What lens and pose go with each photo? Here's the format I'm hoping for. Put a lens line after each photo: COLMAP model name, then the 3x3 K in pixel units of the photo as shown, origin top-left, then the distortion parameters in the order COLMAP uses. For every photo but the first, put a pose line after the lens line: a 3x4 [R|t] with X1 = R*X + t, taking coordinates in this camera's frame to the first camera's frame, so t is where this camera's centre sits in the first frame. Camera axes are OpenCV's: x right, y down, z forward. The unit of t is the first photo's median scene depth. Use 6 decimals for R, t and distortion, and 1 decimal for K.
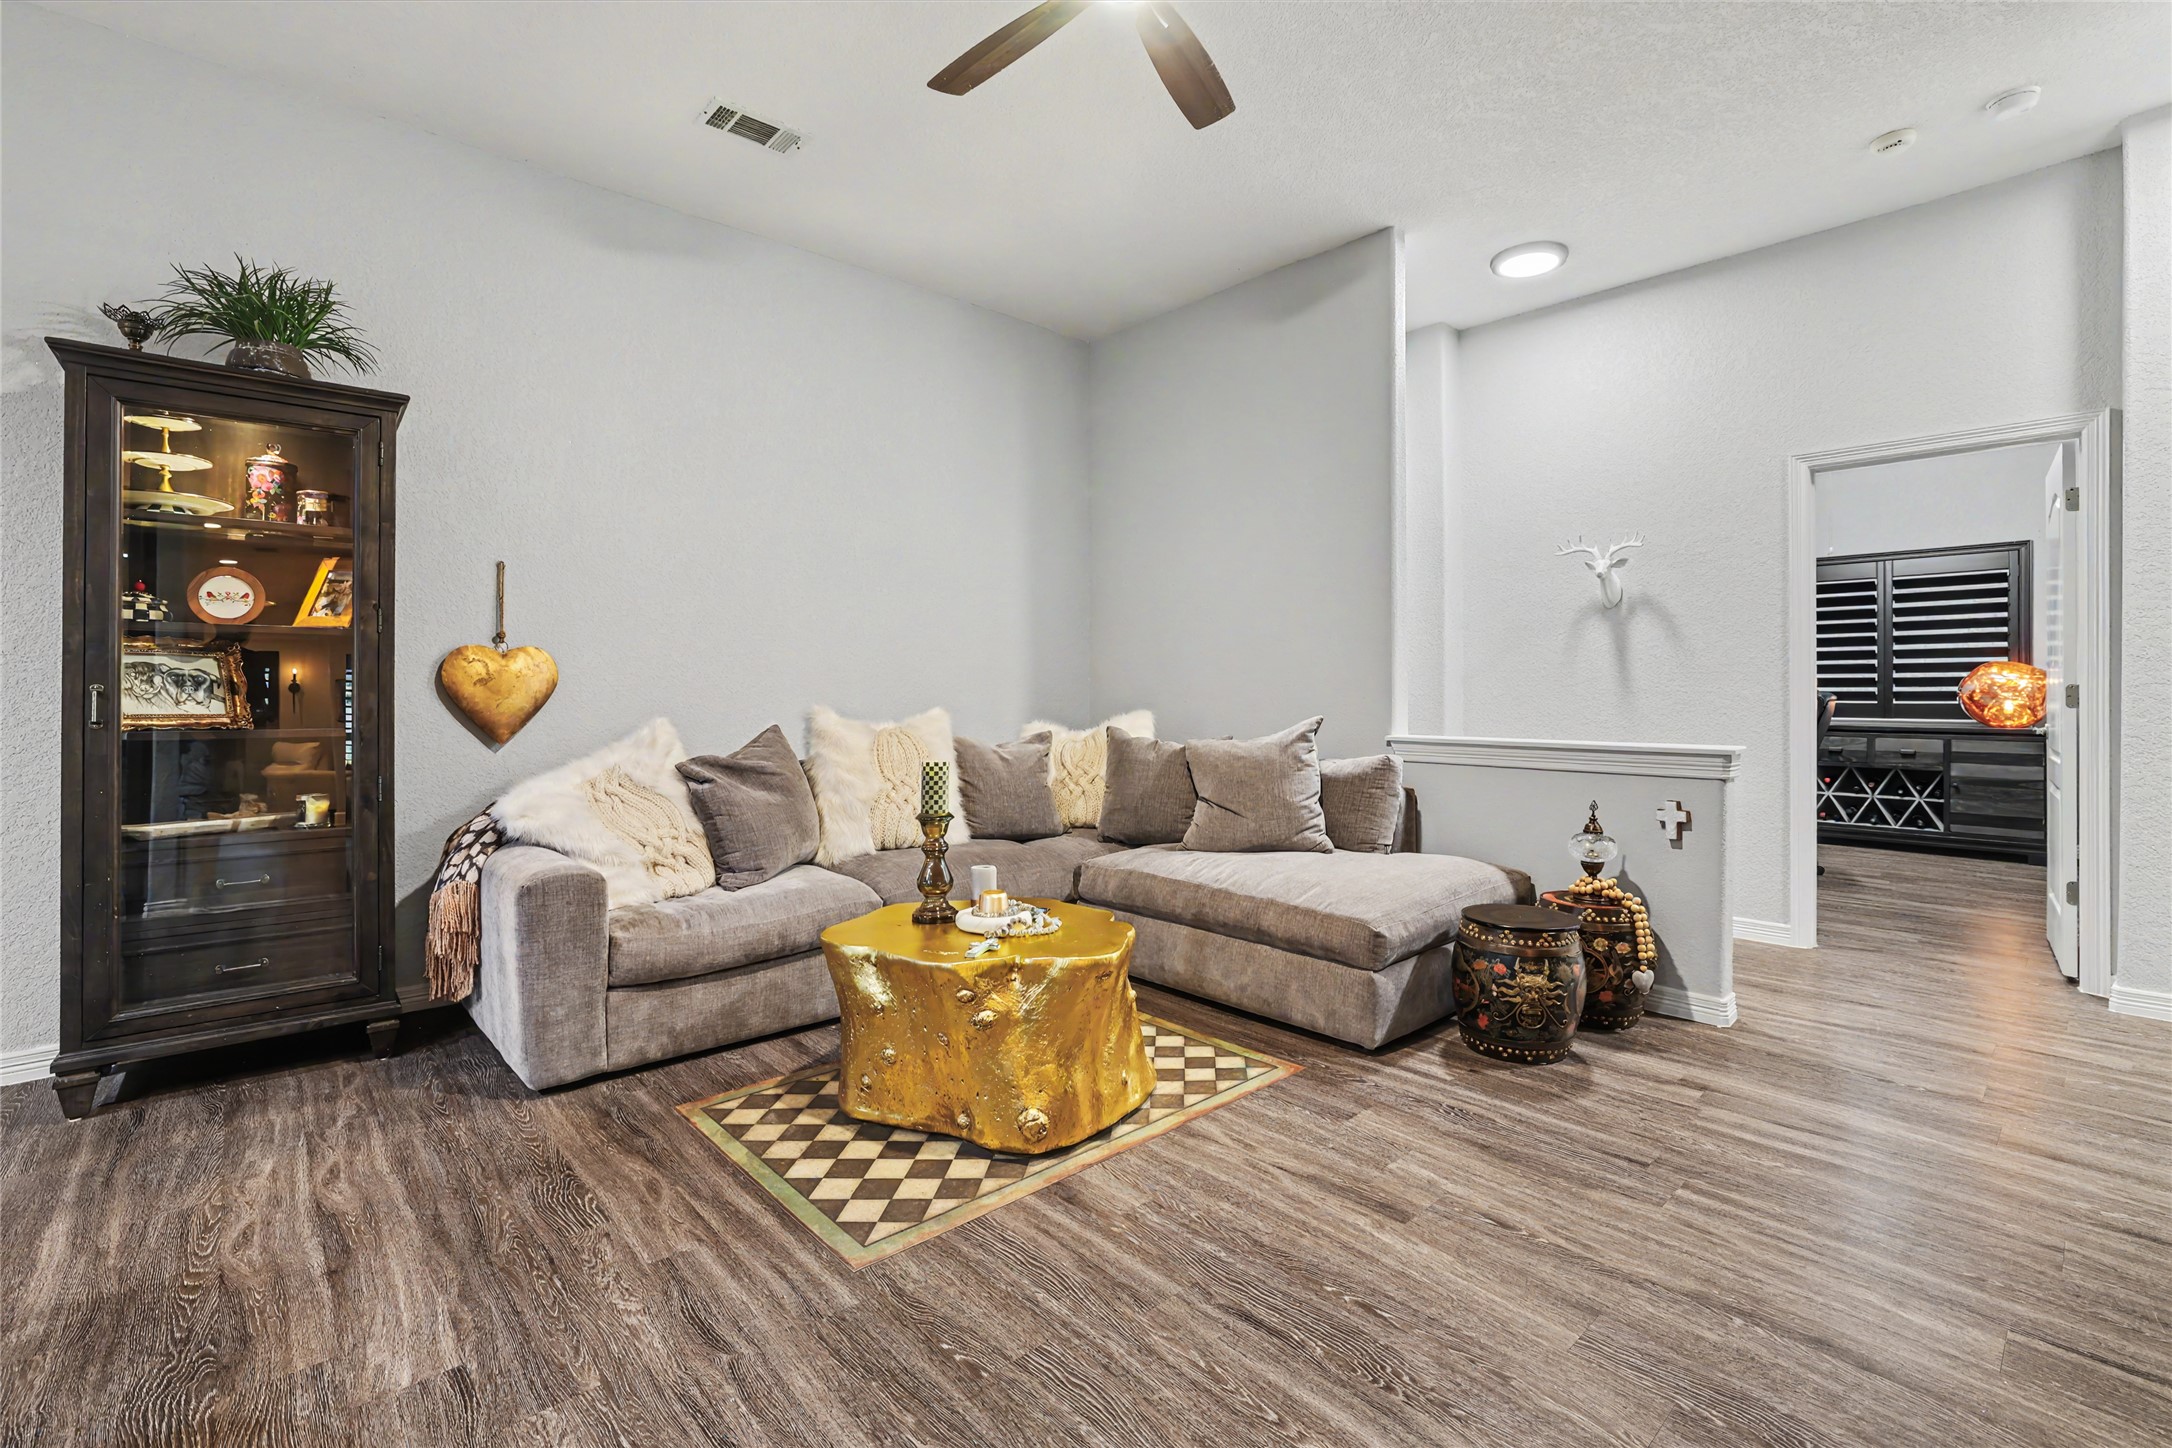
lens RADIAL K [[951.8, 0, 1064.9], [0, 951.8, 701.7], [0, 0, 1]] dist [-0.034584, 0.006812]
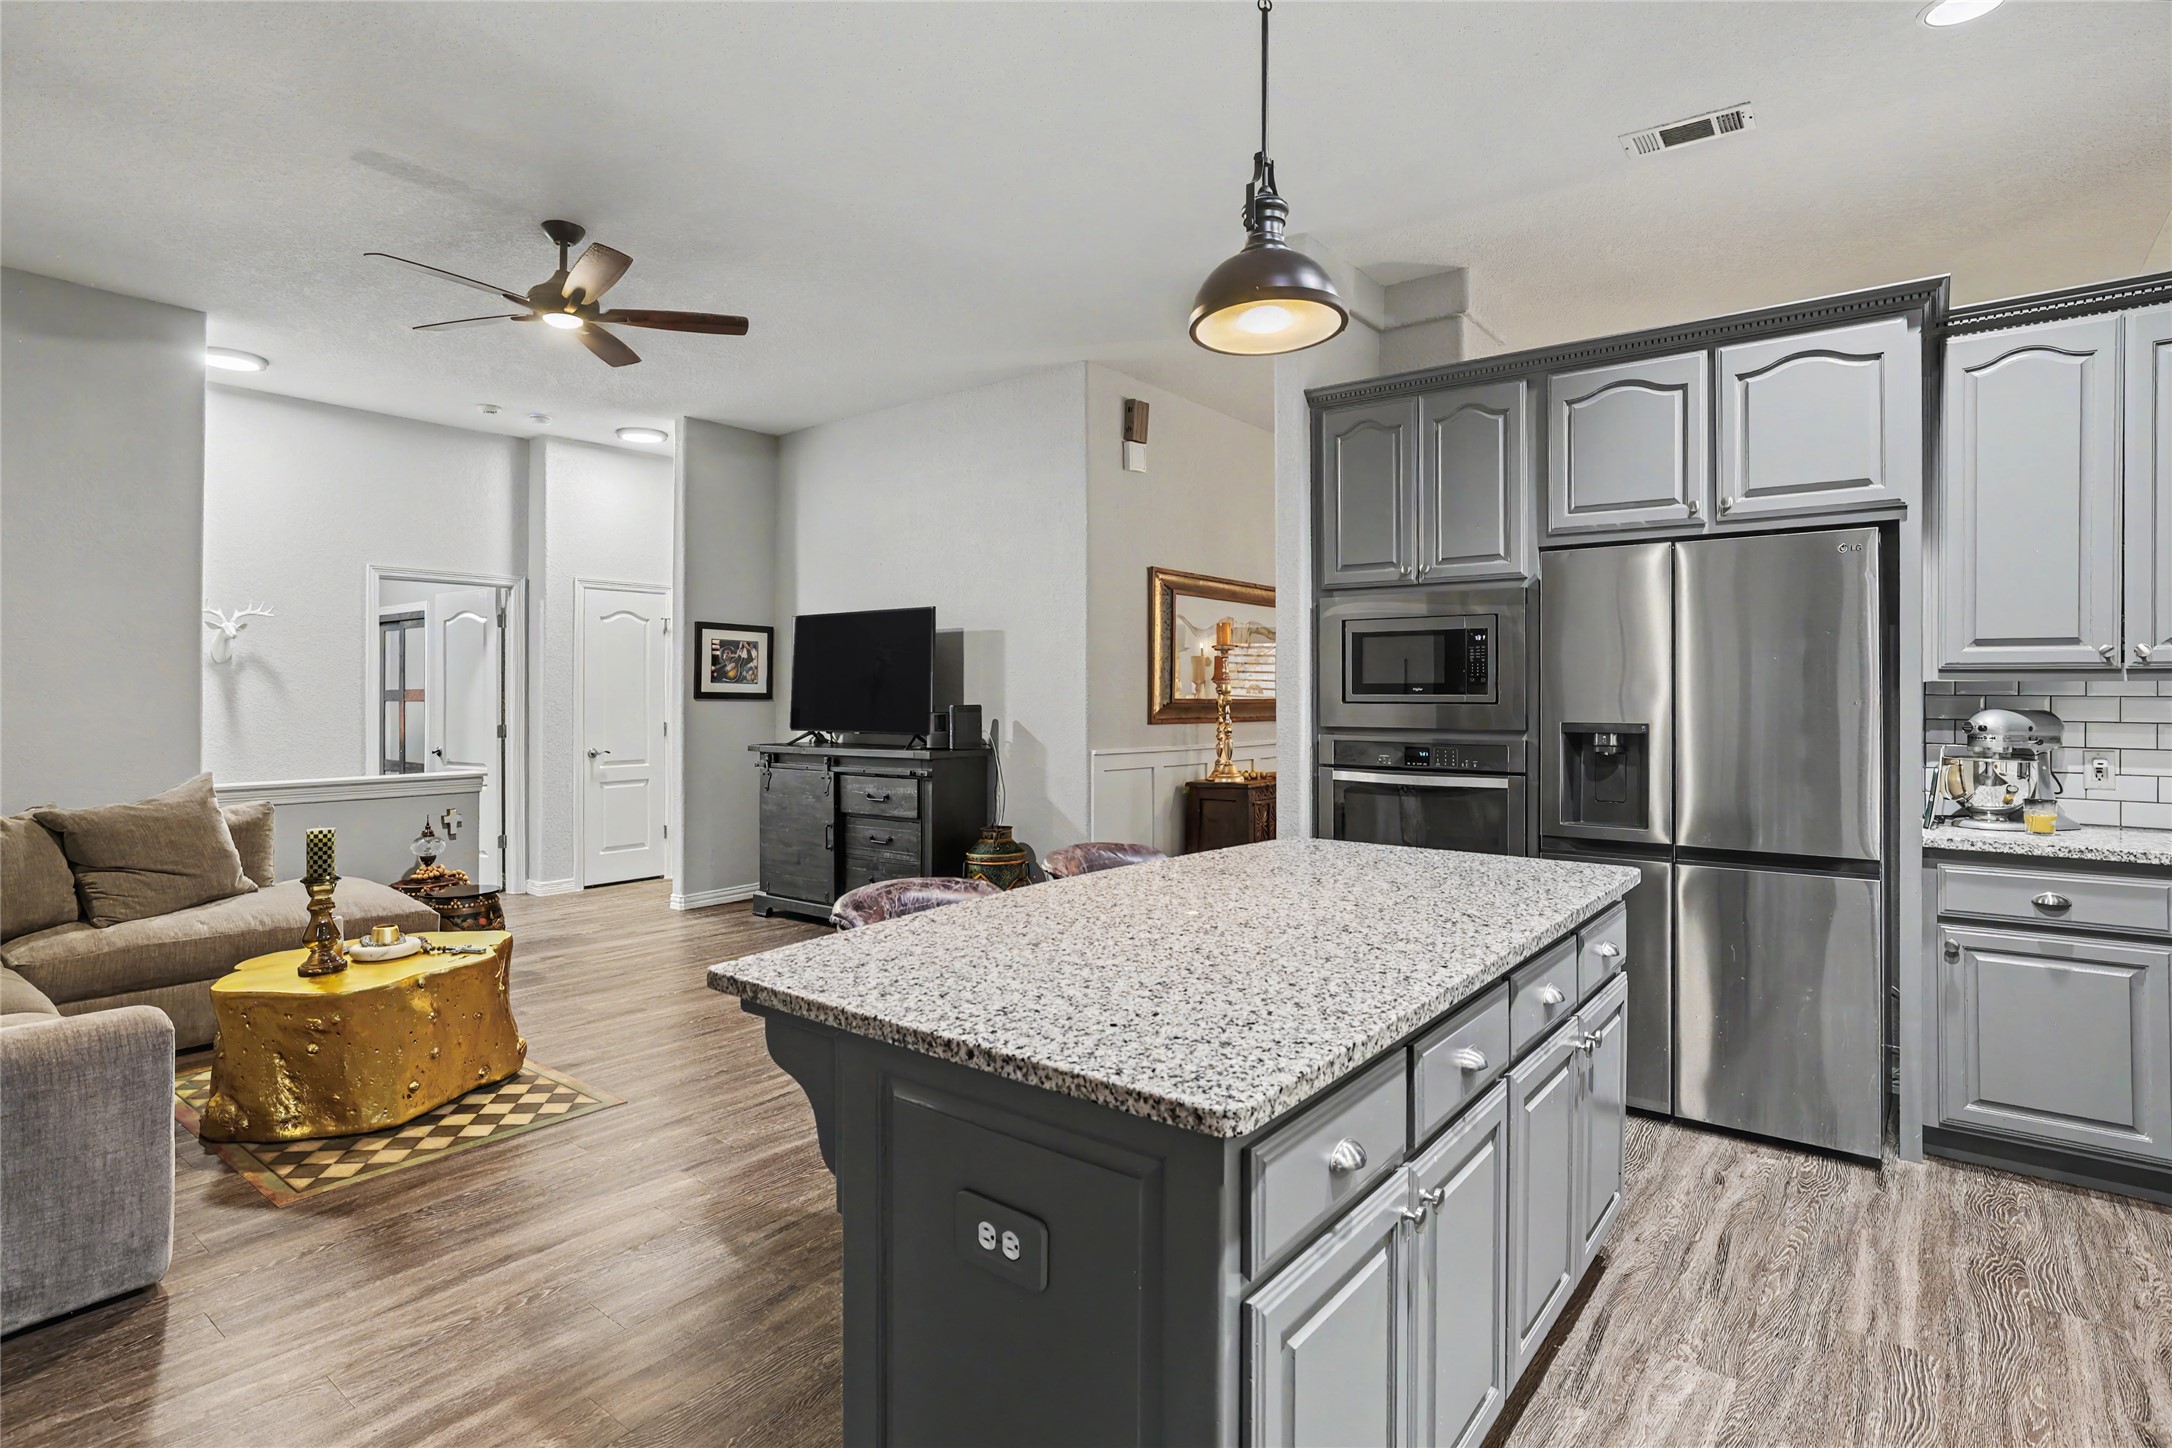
lens RADIAL K [[1091.8, 0, 1067.0], [0, 1091.8, 707.5], [0, 0, 1]] dist [-0.016196, 0.015308]
pose [[-0.156278, -0.008346, 0.987678, -1.814326], [0.011086, 0.999886, 0.010204, -0.097571], [-0.987651, 0.012544, -0.156168, 0.398092]]
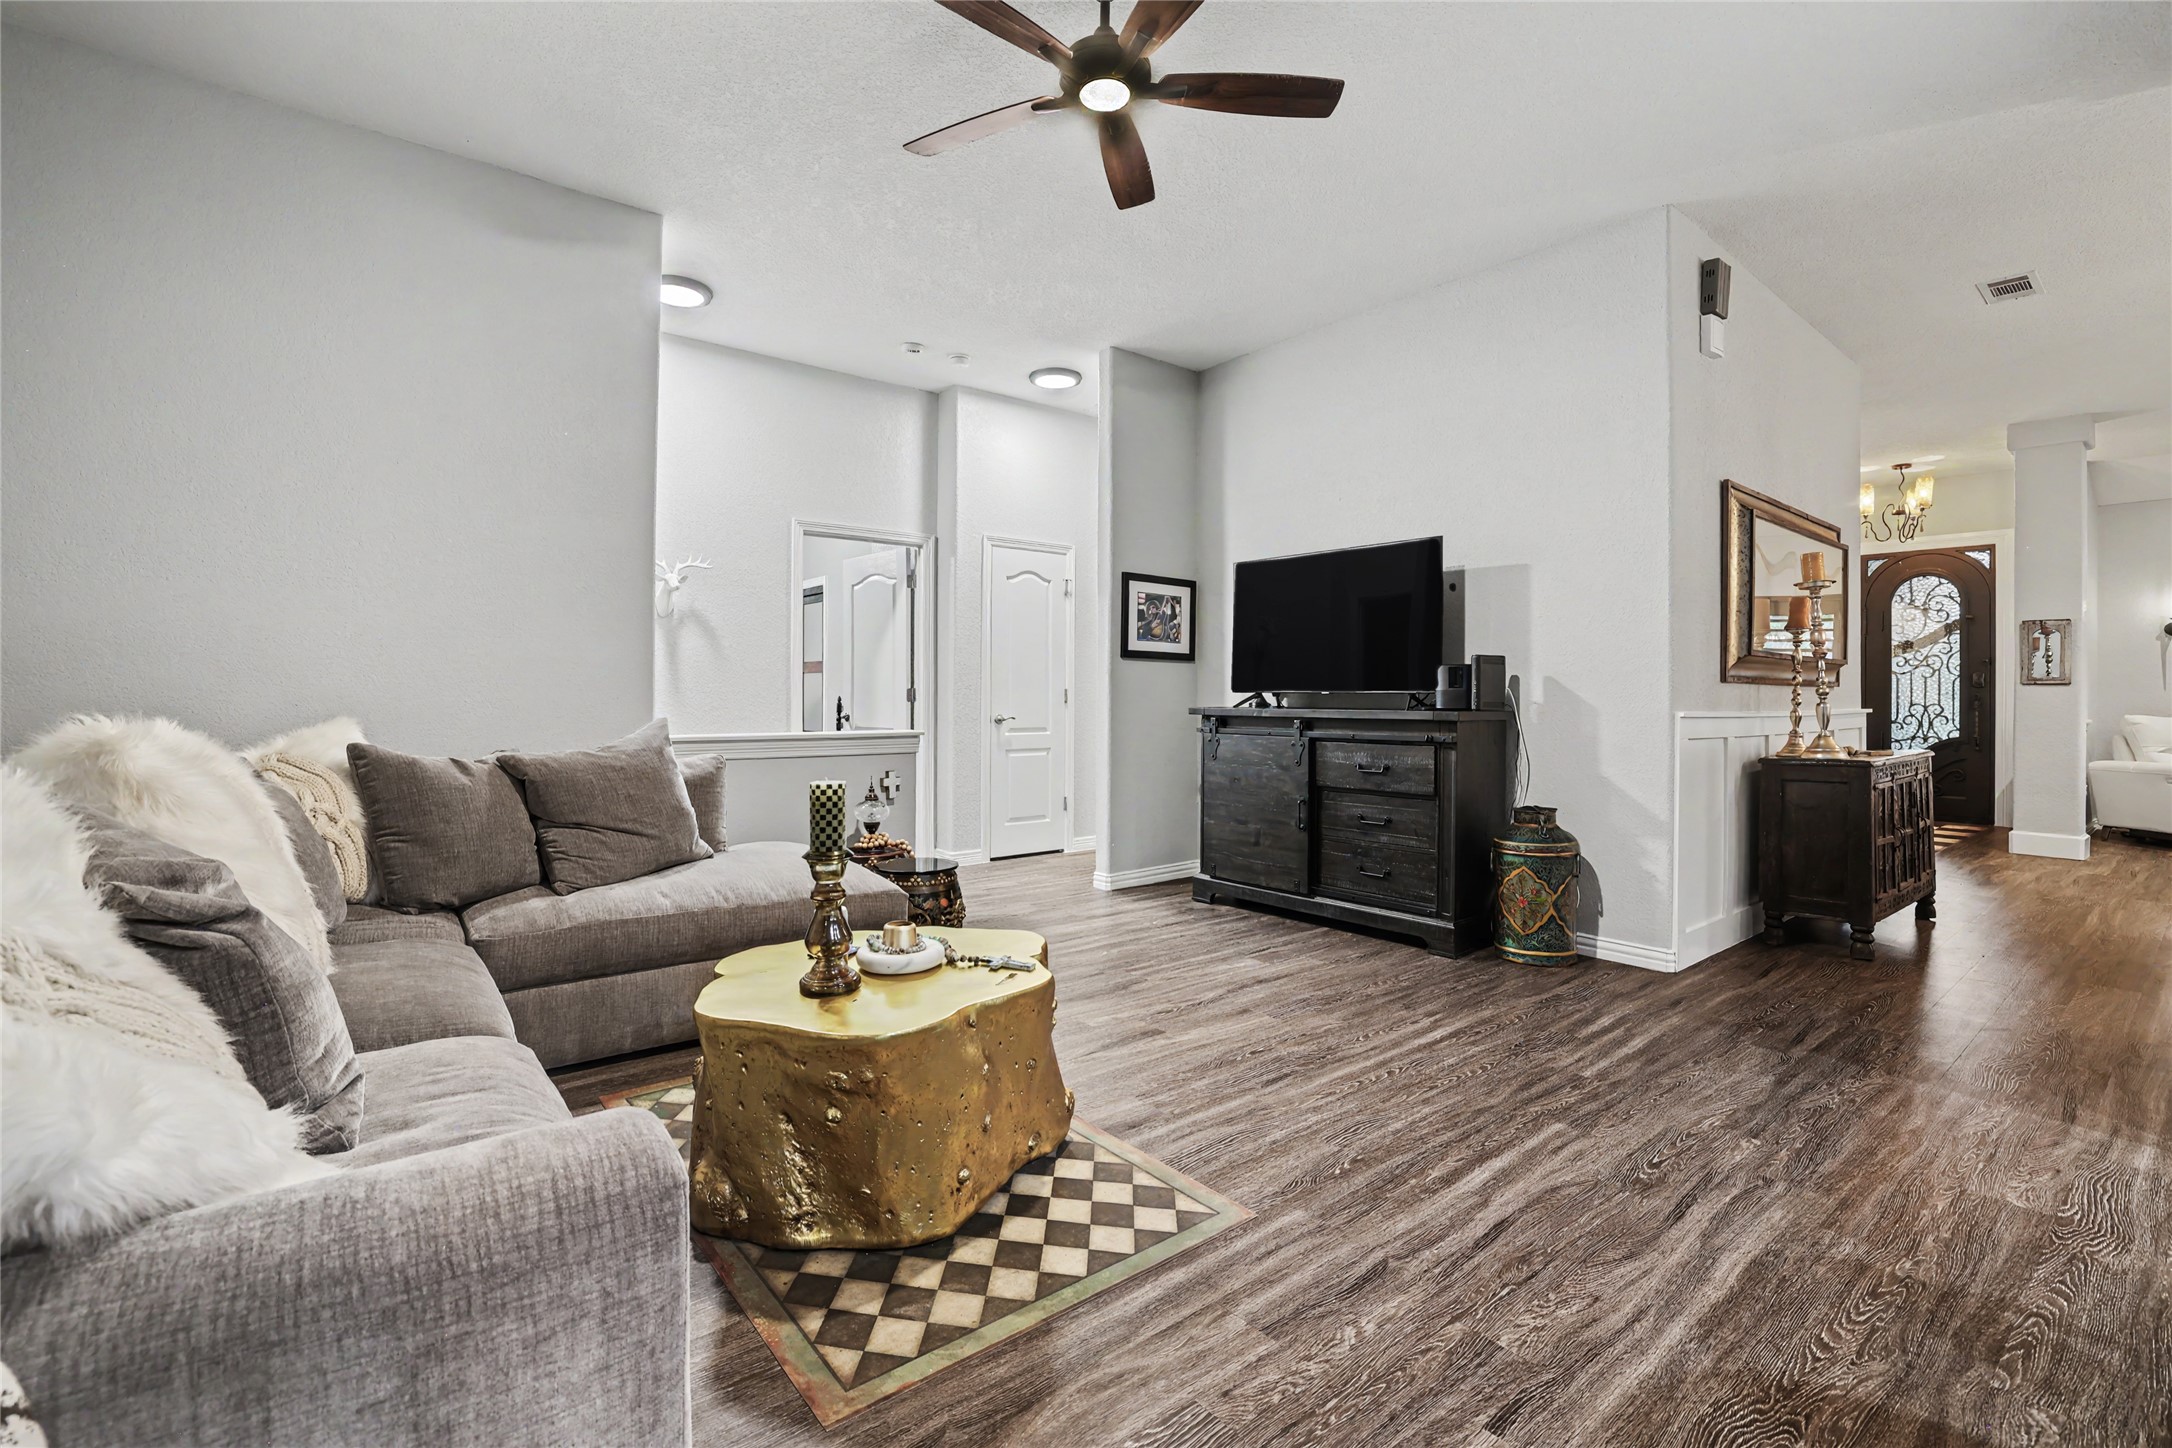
lens RADIAL K [[951.8, 0, 1091.1], [0, 951.8, 716.8], [0, 0, 1]] dist [-0.034584, 0.006812]
pose [[0.058563, -0.022443, 0.998031, -1.046997], [0.005462, 0.999739, 0.022161, -0.005829], [-0.998269, 0.004153, 0.058671, 0.886046]]
